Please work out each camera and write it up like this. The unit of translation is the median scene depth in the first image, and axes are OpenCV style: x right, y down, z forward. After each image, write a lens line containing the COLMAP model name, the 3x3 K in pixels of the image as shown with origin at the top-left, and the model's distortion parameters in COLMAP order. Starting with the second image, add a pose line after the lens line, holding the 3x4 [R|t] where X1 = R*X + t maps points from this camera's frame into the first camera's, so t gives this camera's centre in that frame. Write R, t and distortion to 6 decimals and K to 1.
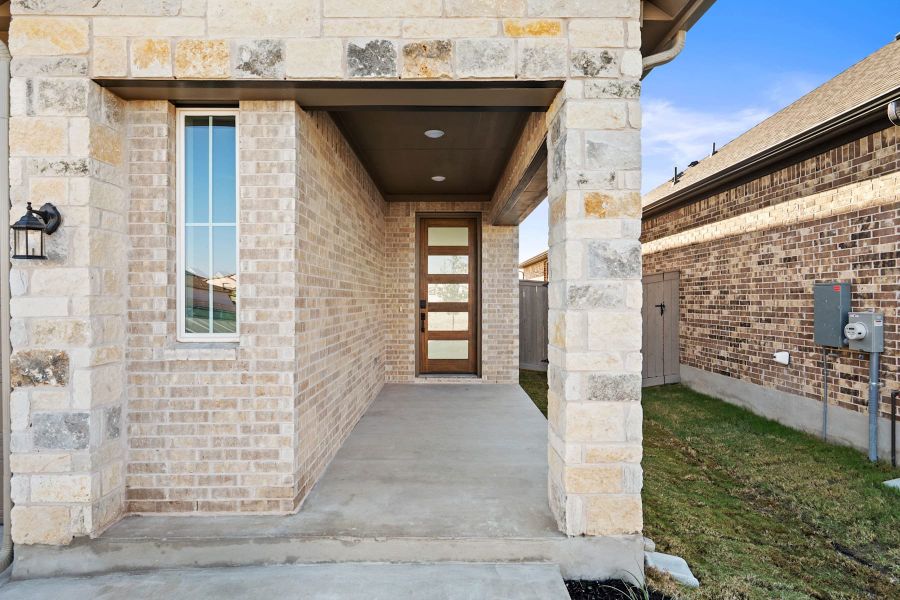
lens RADIAL K [[484.9, 0, 450.0], [0, 484.9, 300.0], [0, 0, 1]] dist [0.000748, -0.000190]
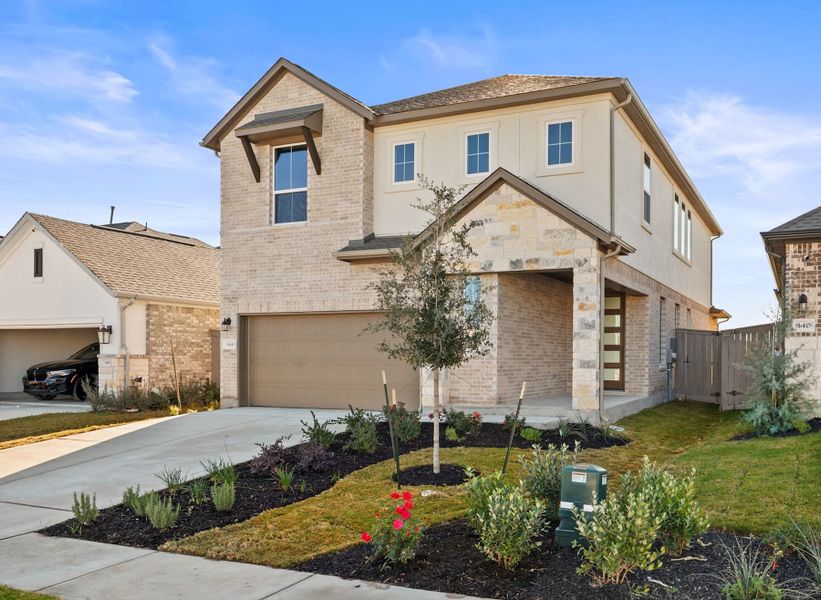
lens RADIAL K [[630.9, 0, 410.5], [0, 630.9, 300.0], [0, 0, 1]] dist [0.001379, 0.000222]
pose [[0.851416, -0.036294, -0.523234, 1.354050], [-0.011810, 0.996023, -0.088305, 0.124663], [0.524359, 0.081363, 0.847601, -2.785582]]
